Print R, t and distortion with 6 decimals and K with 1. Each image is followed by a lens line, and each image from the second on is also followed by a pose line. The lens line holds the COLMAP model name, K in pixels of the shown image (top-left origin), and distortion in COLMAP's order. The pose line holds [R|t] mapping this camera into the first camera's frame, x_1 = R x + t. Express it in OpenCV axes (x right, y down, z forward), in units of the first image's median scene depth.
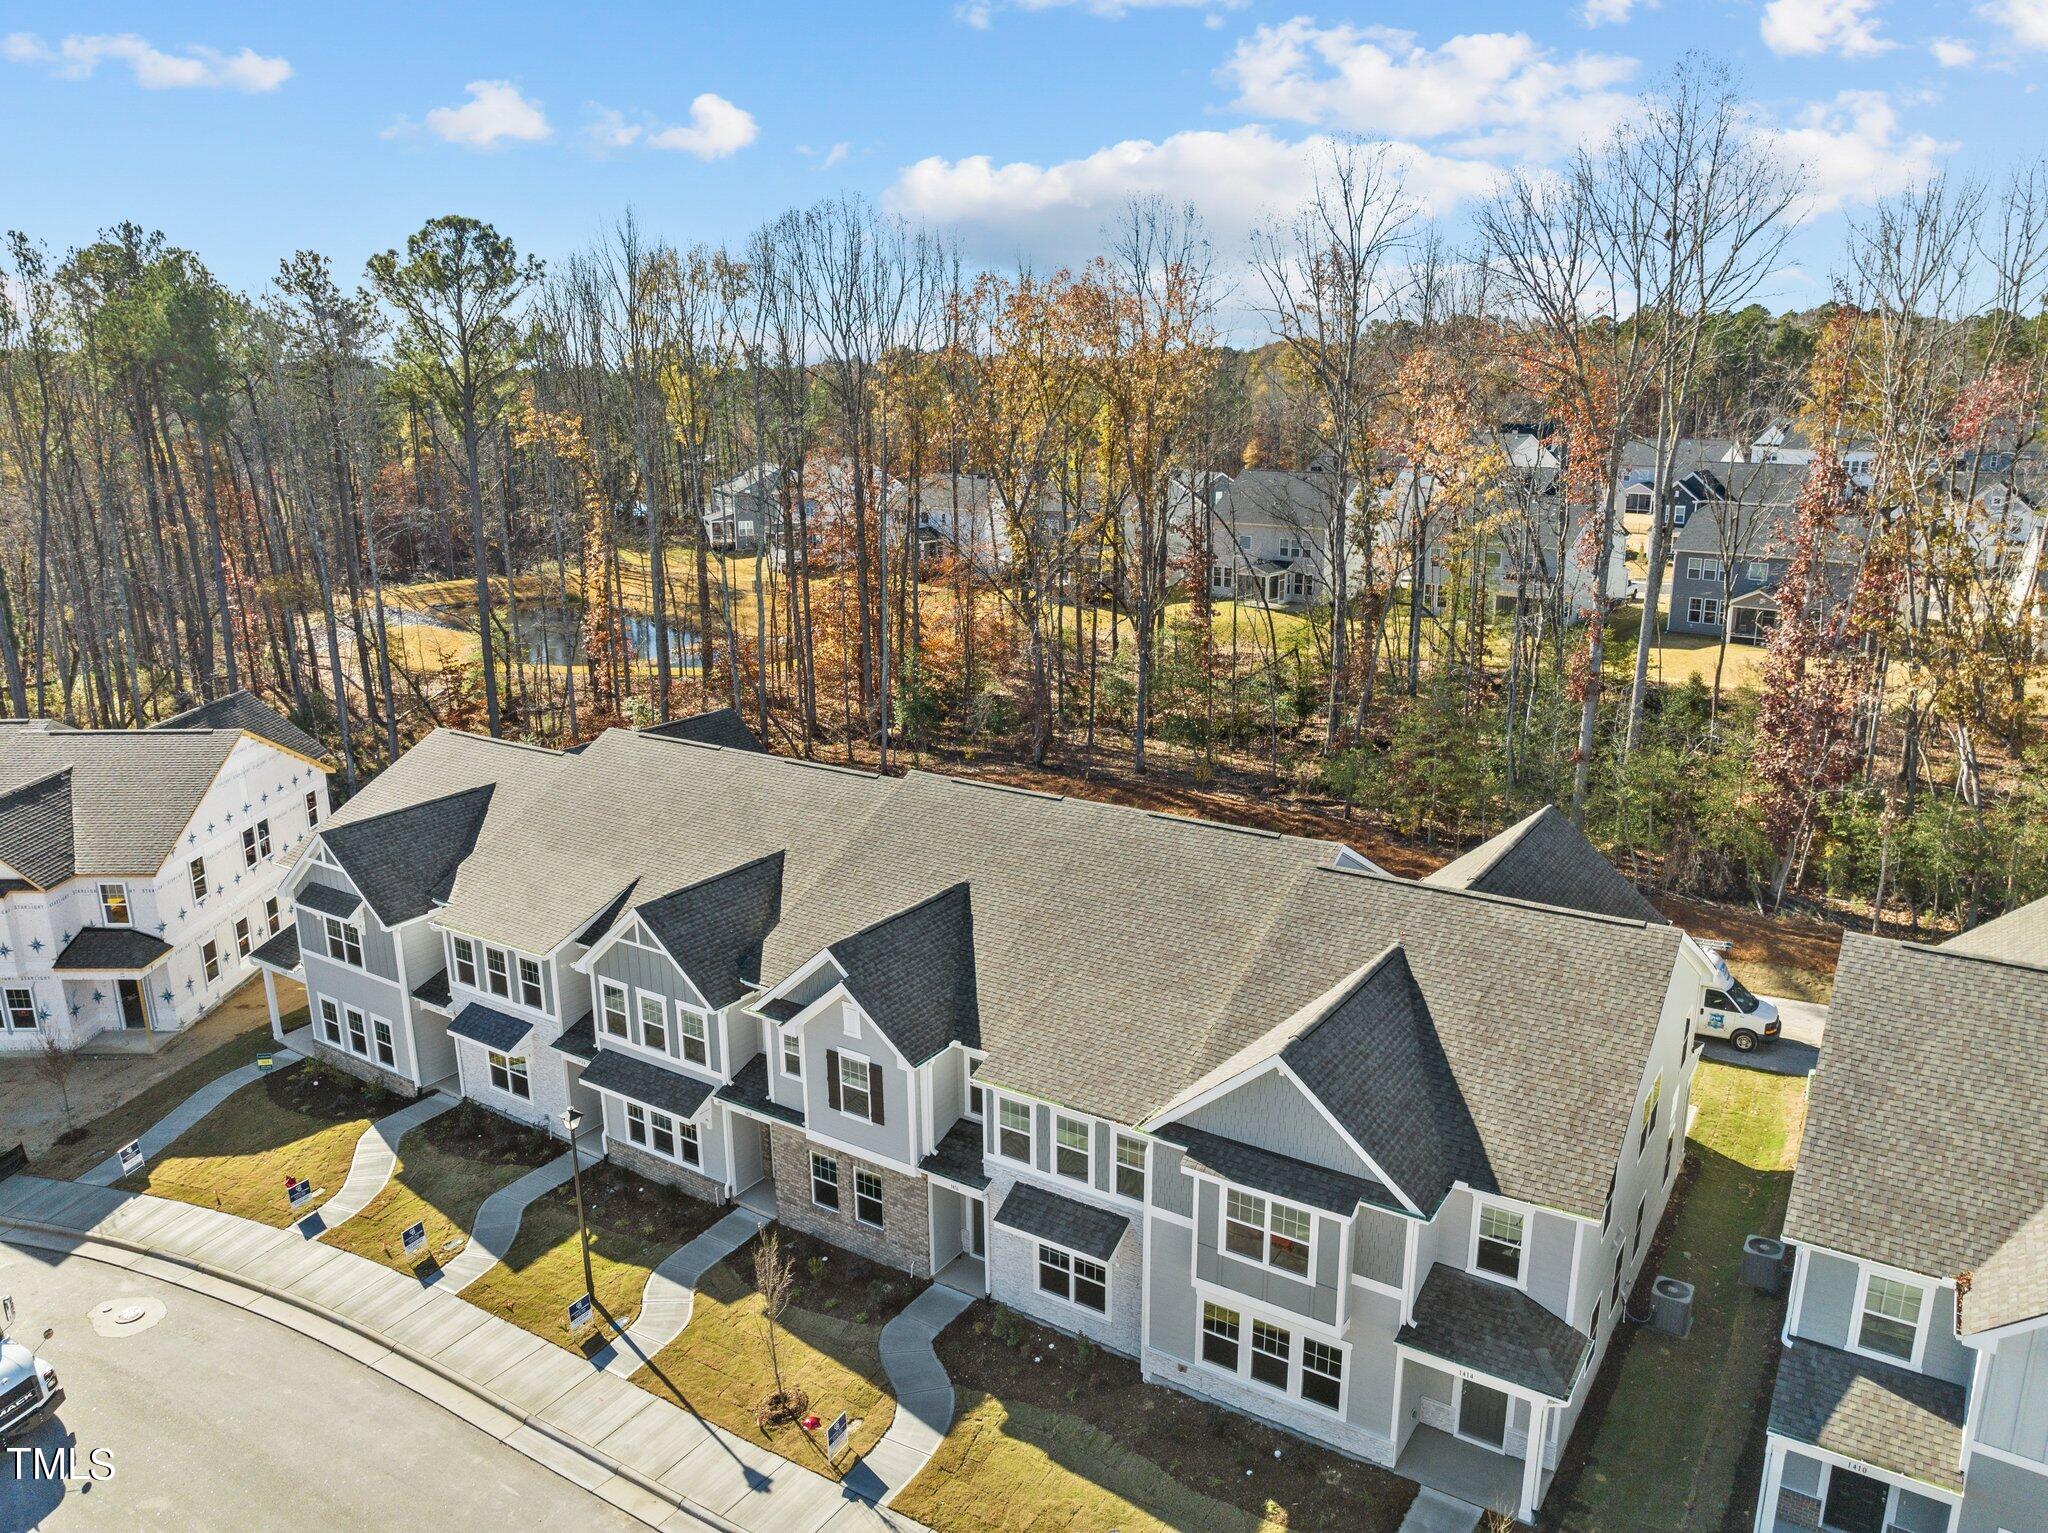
lens RADIAL K [[1431.9, 0, 1029.0], [0, 1431.9, 778.1], [0, 0, 1]] dist [-0.049199, 0.017617]
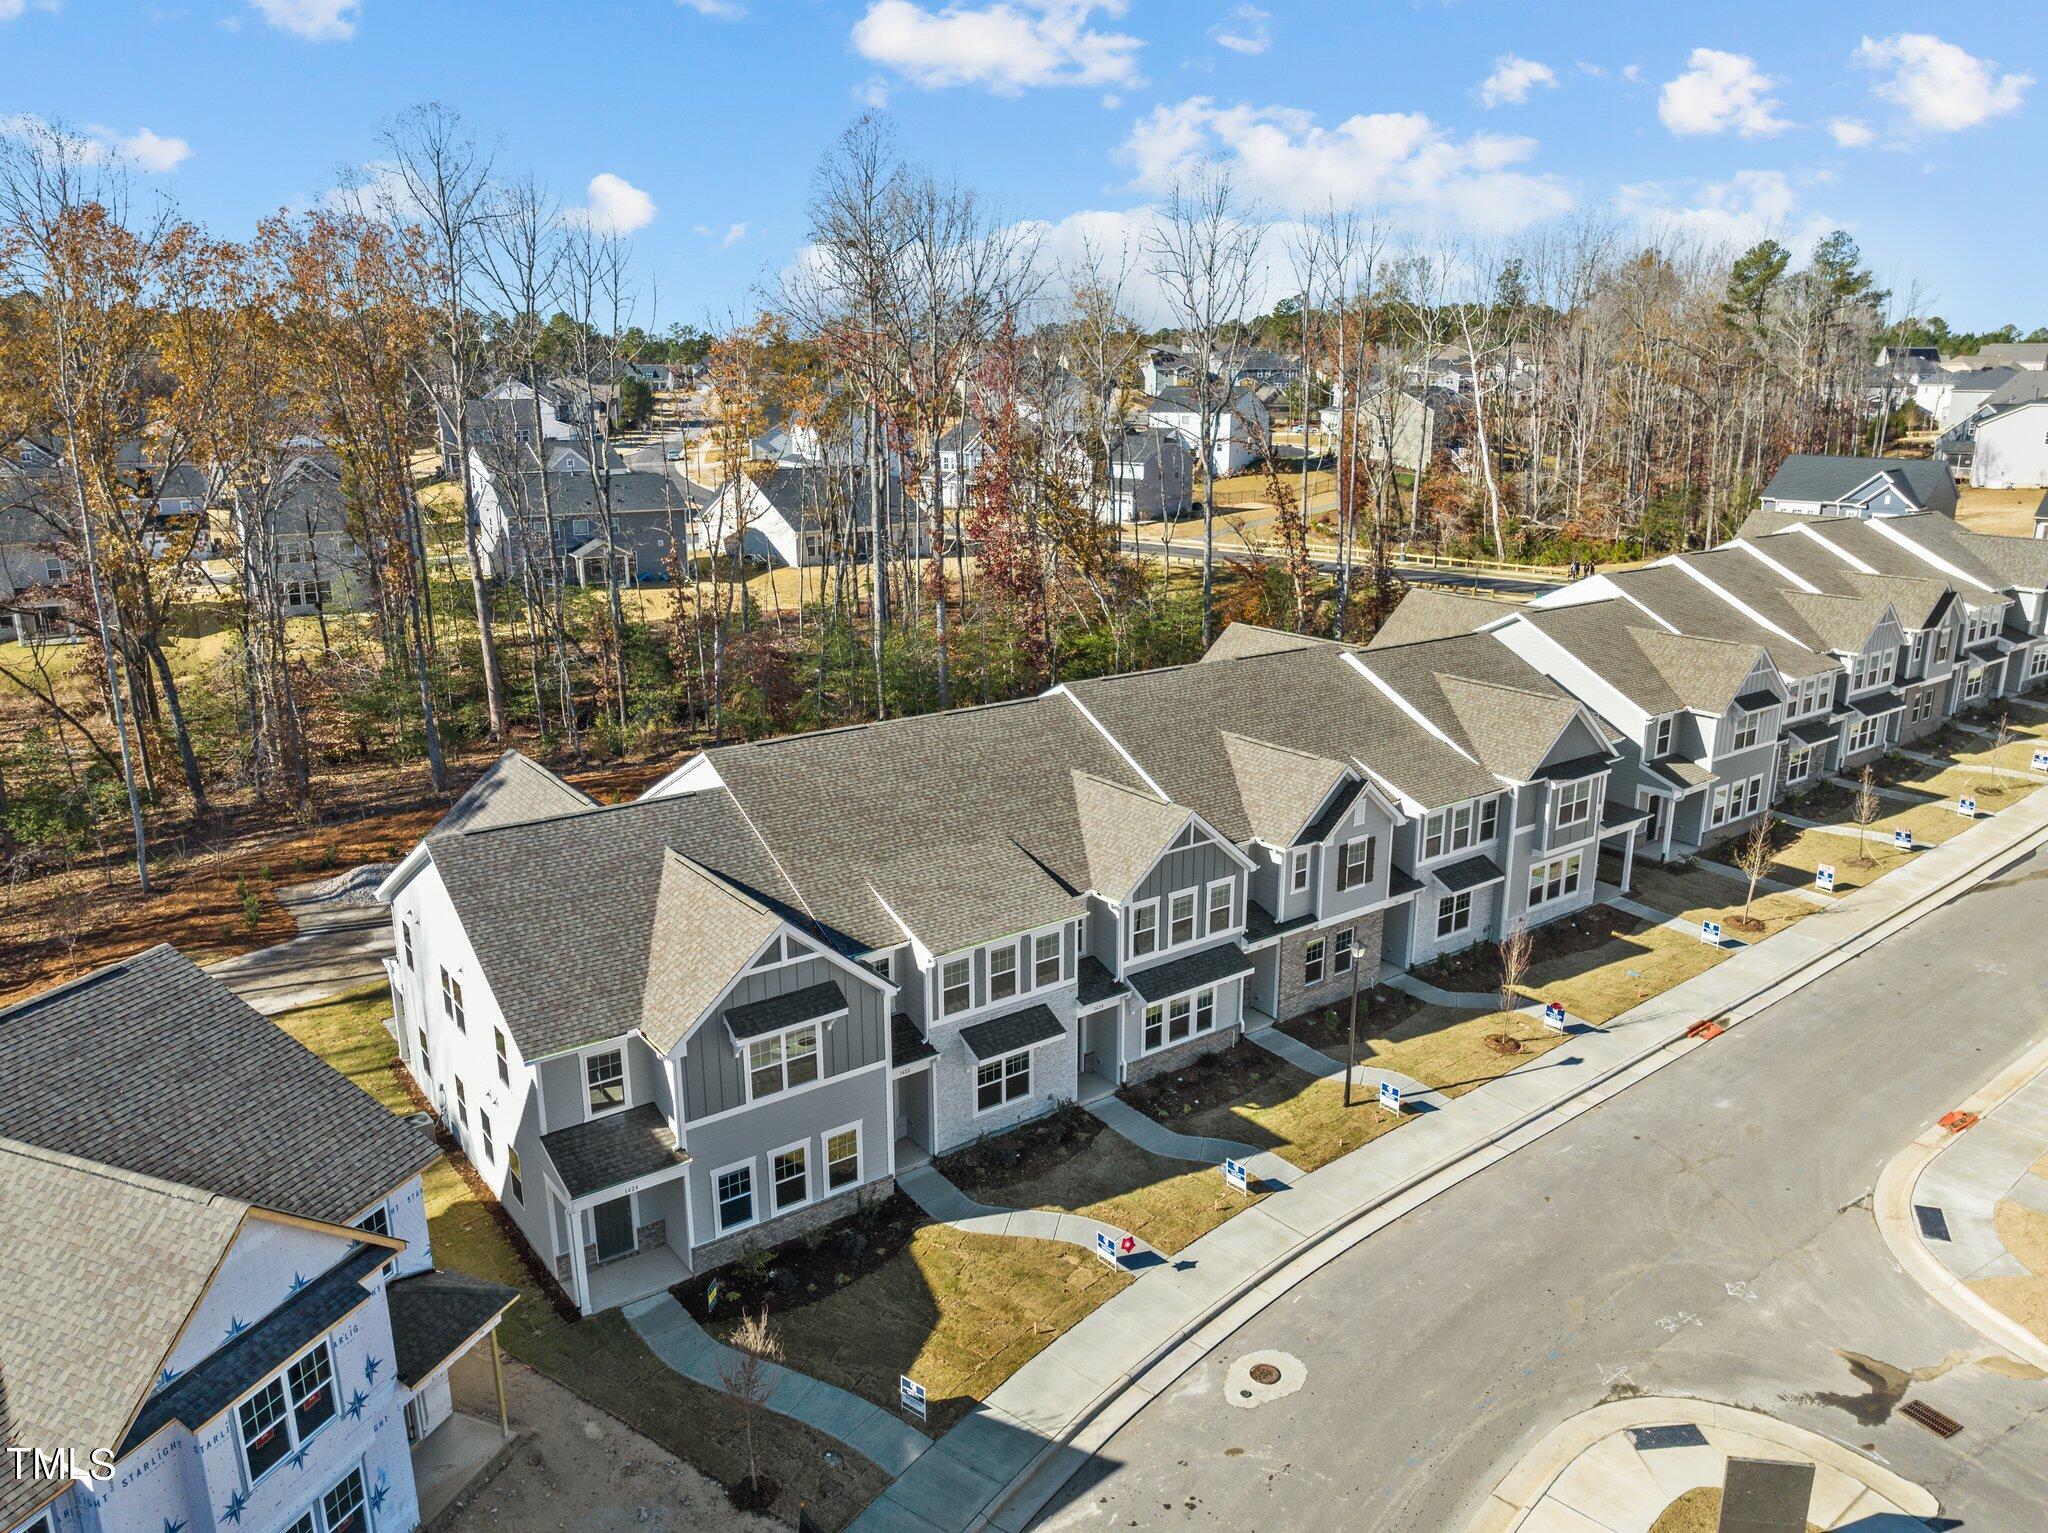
lens RADIAL K [[1435.0, 0, 1035.1], [0, 1435.0, 767.7], [0, 0, 1]] dist [-0.013368, -0.005196]
pose [[0.340554, -0.237205, 0.909811, -1.251200], [0.244212, 0.956758, 0.158033, -0.139905], [-0.907956, 0.168368, 0.383756, 0.637419]]
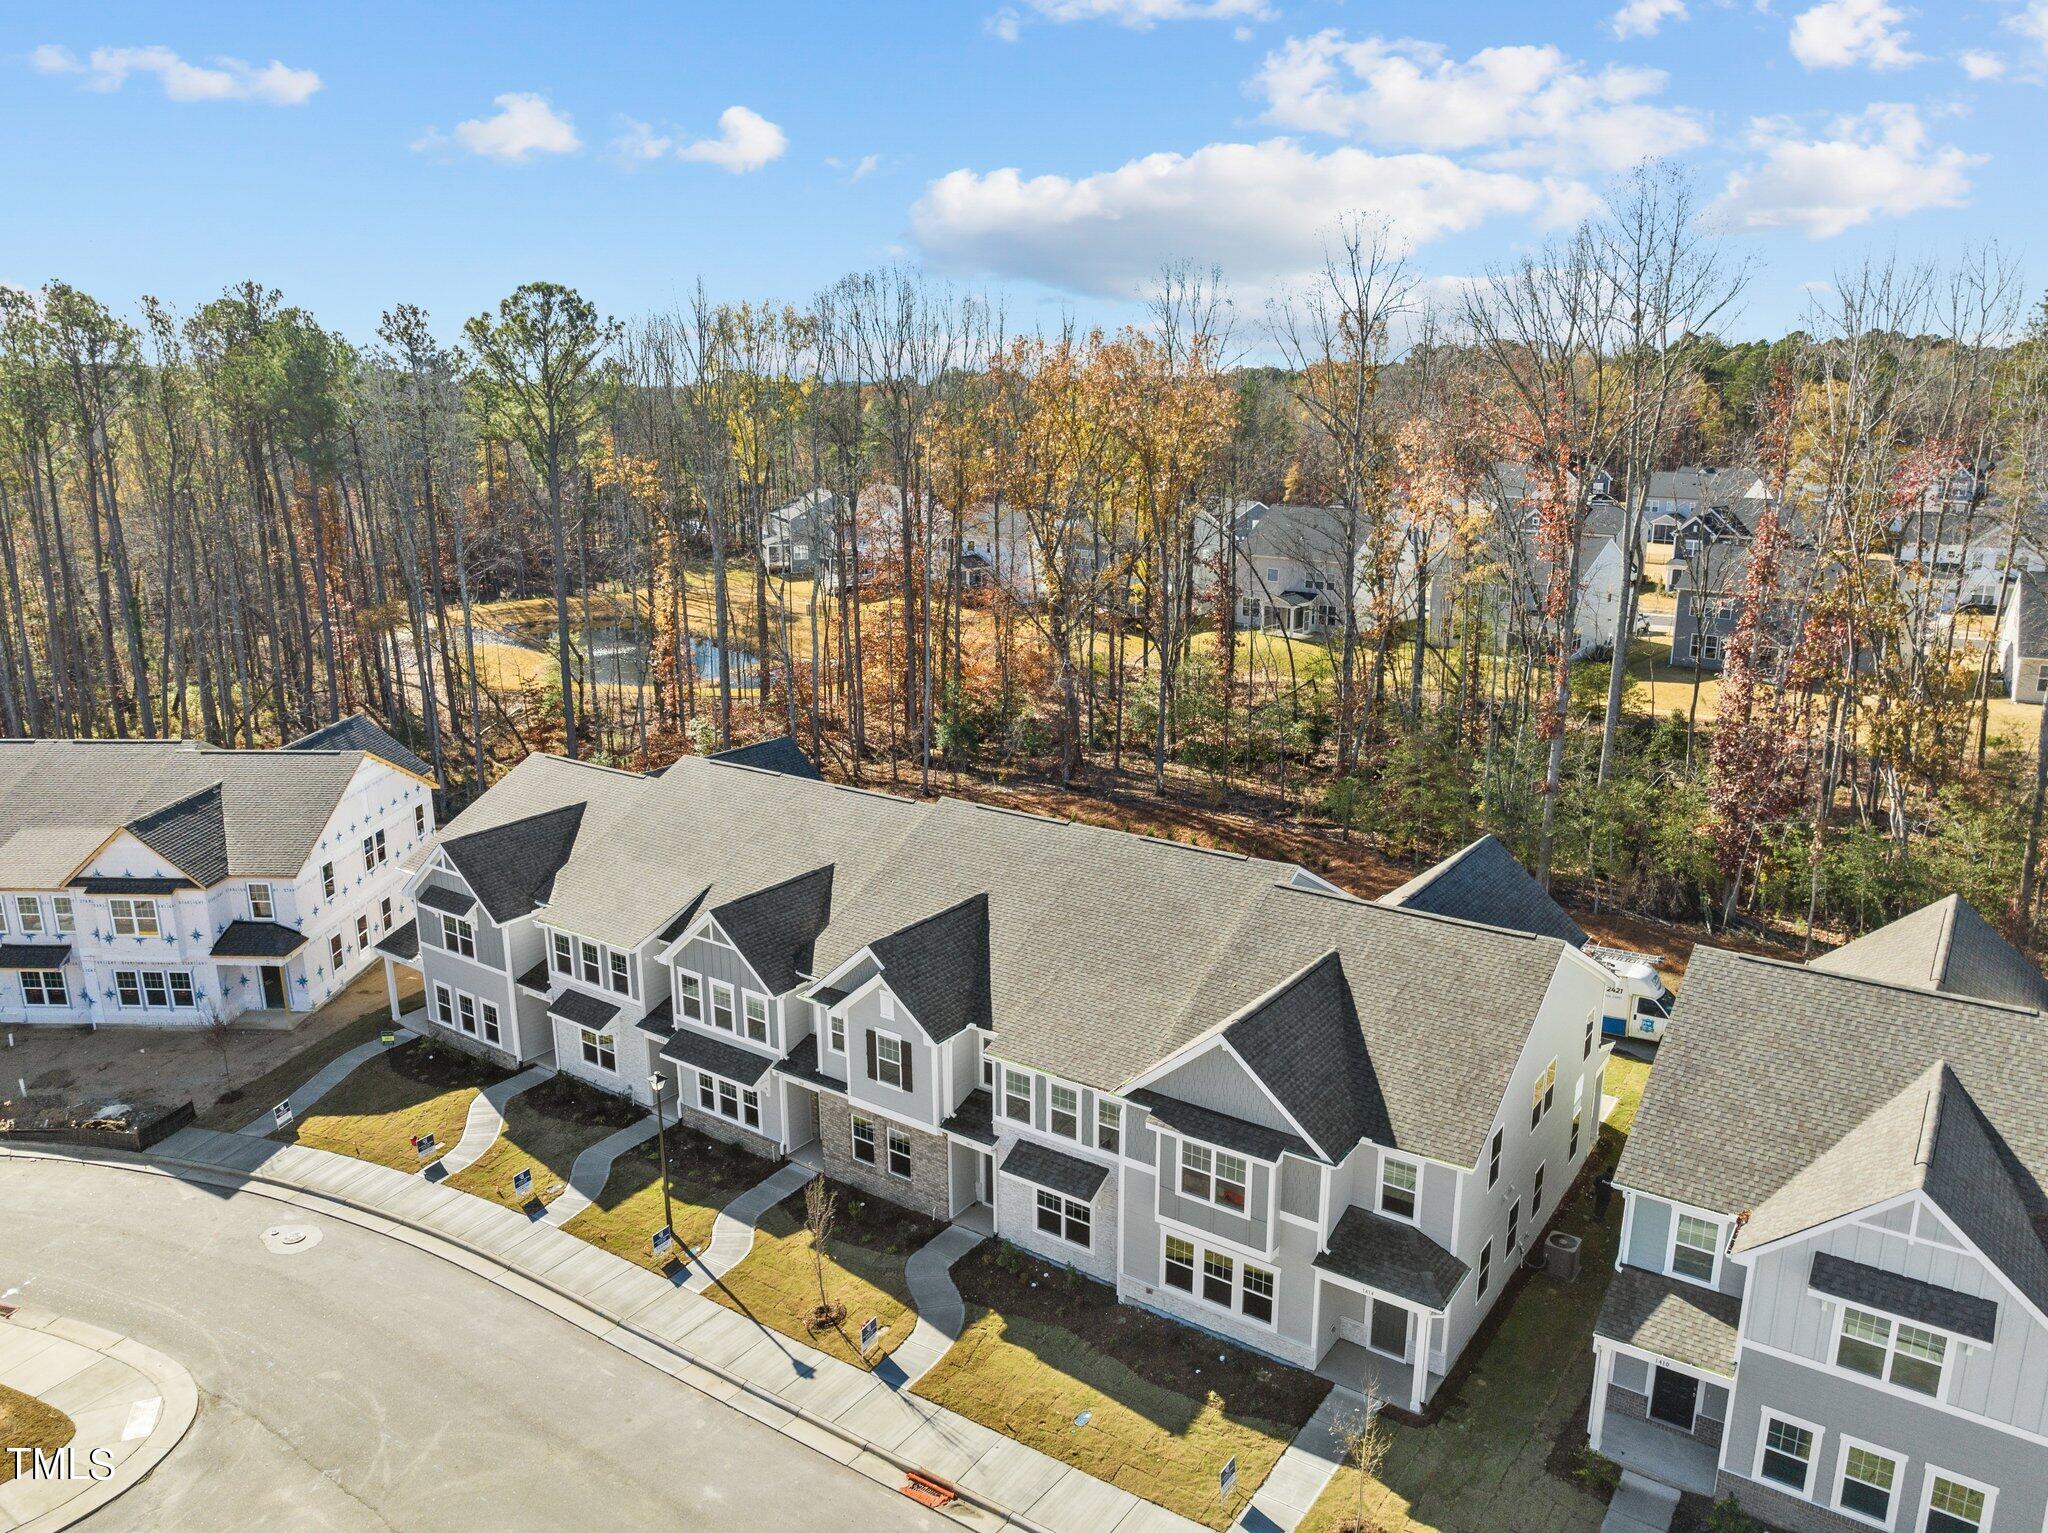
lens RADIAL K [[1429.9, 0, 1029.1], [0, 1429.9, 769.8], [0, 0, 1]] dist [-0.039918, -0.004531]
pose [[0.999344, 0.012262, -0.034084, 0.030801], [-0.012737, 0.999824, -0.013741, -0.013647], [0.033909, 0.014166, 0.999325, -0.183986]]
